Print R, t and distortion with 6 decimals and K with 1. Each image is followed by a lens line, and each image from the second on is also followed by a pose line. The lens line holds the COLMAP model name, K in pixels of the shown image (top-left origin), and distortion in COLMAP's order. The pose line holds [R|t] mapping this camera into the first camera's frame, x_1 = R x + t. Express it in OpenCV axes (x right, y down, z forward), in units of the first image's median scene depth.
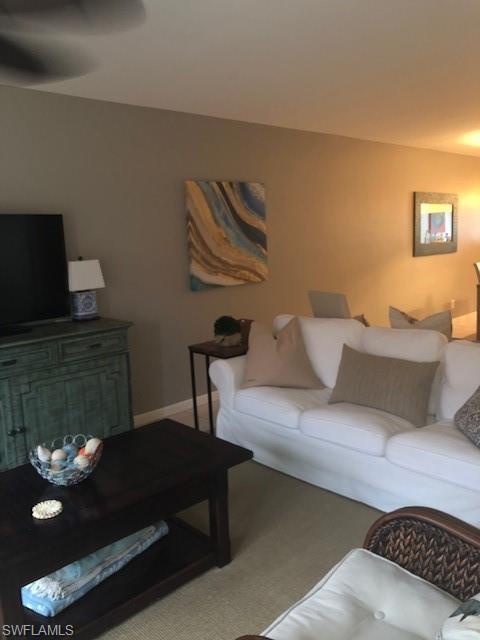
lens RADIAL K [[528.9, 0, 240.0], [0, 528.9, 320.0], [0, 0, 1]] dist [0.004264, 0.001802]
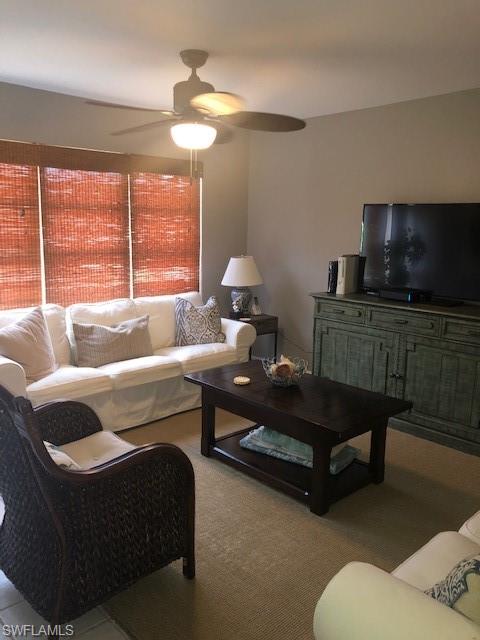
lens RADIAL K [[528.9, 0, 240.0], [0, 528.9, 320.0], [0, 0, 1]] dist [0.004264, 0.001802]
pose [[-0.007244, 0.219633, -0.975556, 0.757995], [-0.179296, 0.959486, 0.217347, -0.122155], [0.983768, 0.176488, 0.032429, 0.548958]]
